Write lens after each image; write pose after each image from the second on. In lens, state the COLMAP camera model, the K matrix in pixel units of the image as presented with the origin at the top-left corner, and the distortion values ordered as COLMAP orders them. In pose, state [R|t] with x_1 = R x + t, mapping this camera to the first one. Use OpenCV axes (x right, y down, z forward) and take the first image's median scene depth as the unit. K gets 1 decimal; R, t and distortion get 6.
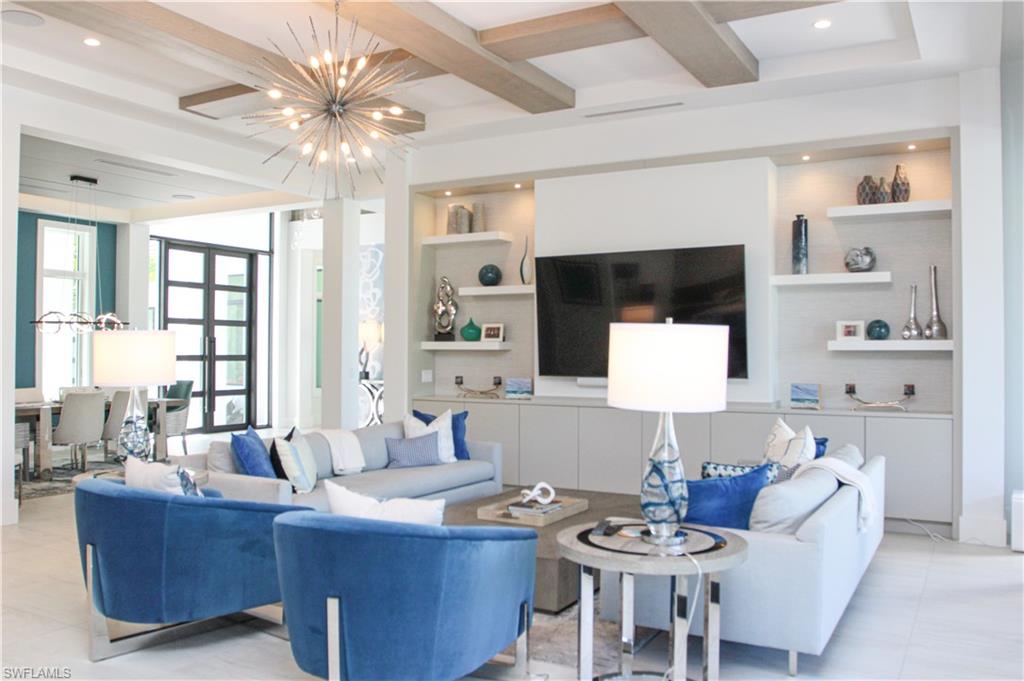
lens RADIAL K [[883.3, 0, 516.1], [0, 883.3, 350.6], [0, 0, 1]] dist [-0.009042, -0.008925]
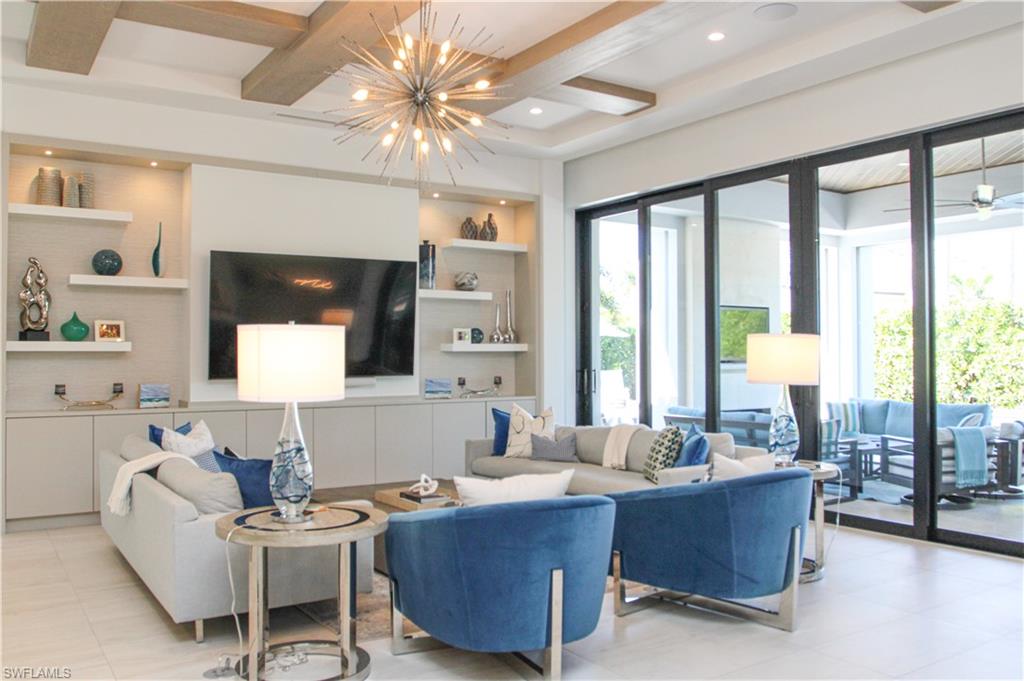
lens RADIAL K [[841.8, 0, 512.2], [0, 841.8, 334.7], [0, 0, 1]] dist [-0.055977, 0.010746]
pose [[0.465097, 0.014872, 0.885135, -0.578884], [0.002274, 0.999835, -0.017995, -0.001826], [-0.885257, 0.010382, 0.464987, 0.315401]]
